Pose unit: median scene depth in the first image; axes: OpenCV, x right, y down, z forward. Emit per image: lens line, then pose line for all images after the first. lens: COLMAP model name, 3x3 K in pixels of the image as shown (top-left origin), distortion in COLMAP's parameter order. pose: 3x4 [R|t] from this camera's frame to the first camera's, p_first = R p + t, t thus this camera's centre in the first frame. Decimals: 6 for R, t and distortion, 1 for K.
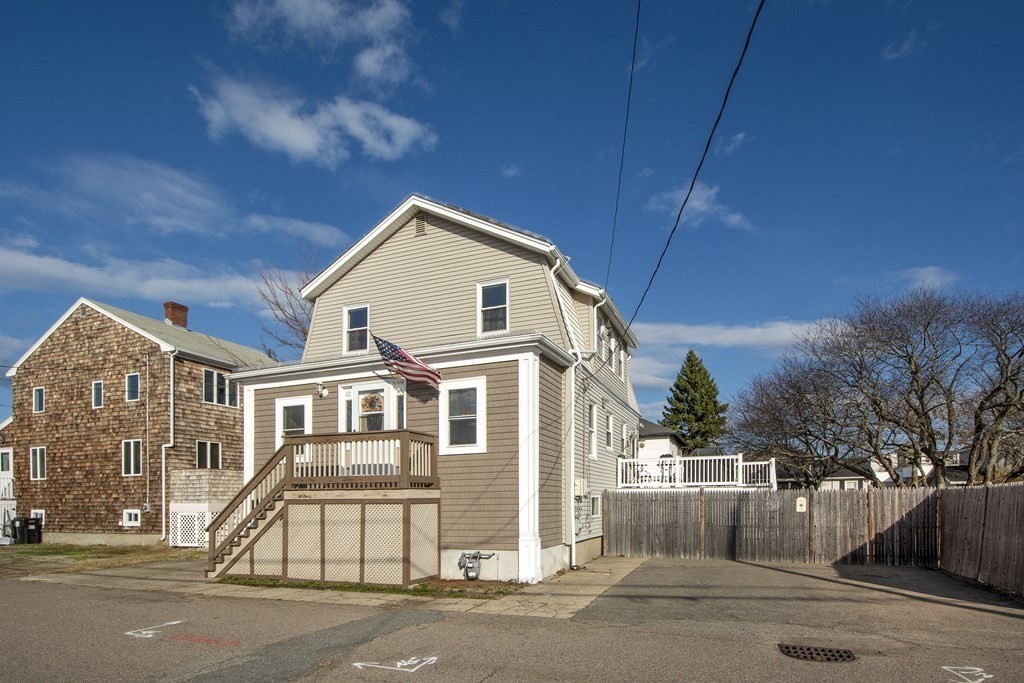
lens RADIAL K [[543.3, 0, 517.4], [0, 543.3, 410.6], [0, 0, 1]] dist [0.000656, -0.001384]
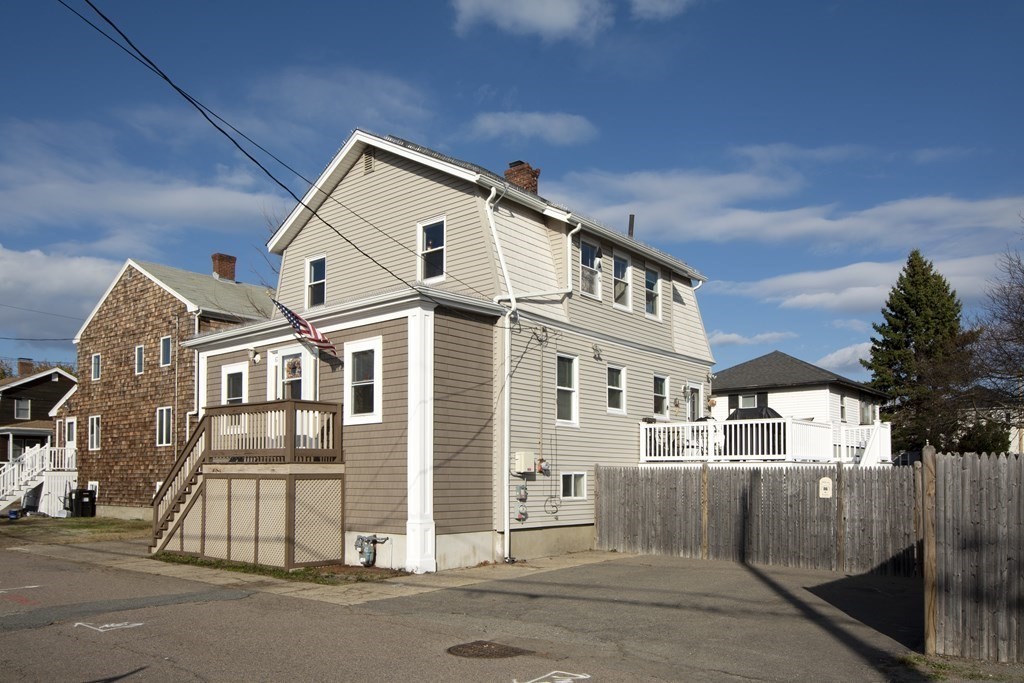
lens RADIAL K [[754.8, 0, 509.2], [0, 754.8, 324.7], [0, 0, 1]] dist [-0.008063, 0.055023]
pose [[0.947380, -0.051852, -0.315883, 0.457987], [0.041482, 0.998359, -0.039471, -0.021213], [0.317411, 0.024291, 0.947977, -0.089843]]
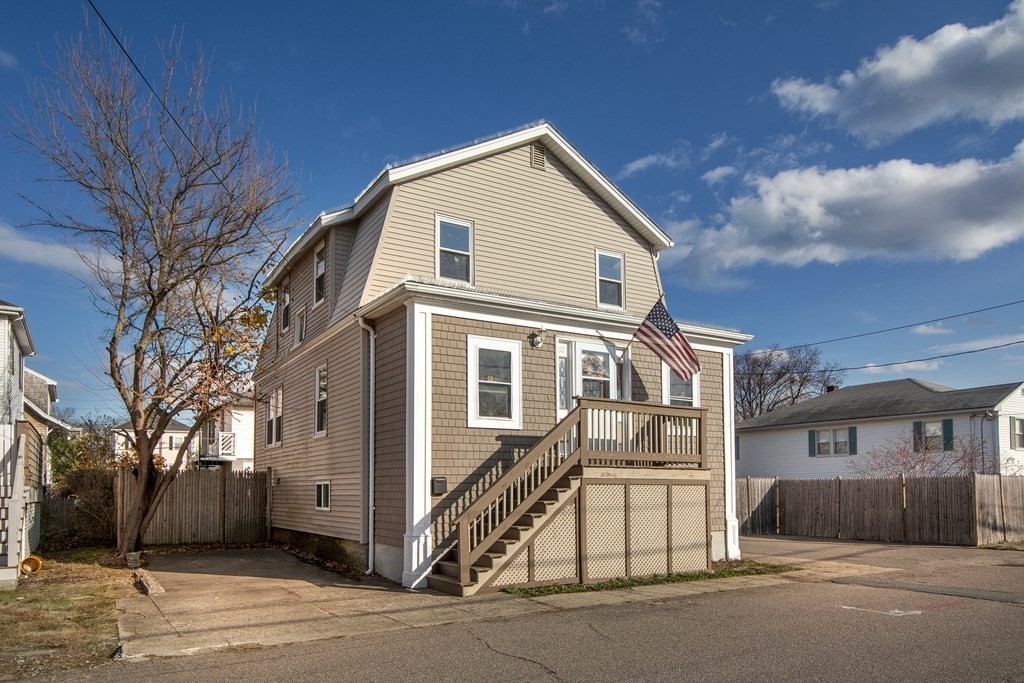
lens RADIAL K [[680.6, 0, 512.0], [0, 680.6, 341.5], [0, 0, 1]] dist [-0.000161, -0.000319]
pose [[0.605396, 0.177427, 0.775896, -1.120481], [-0.129248, 0.983813, -0.124125, 0.091313], [-0.785360, -0.025139, 0.618529, 0.419347]]
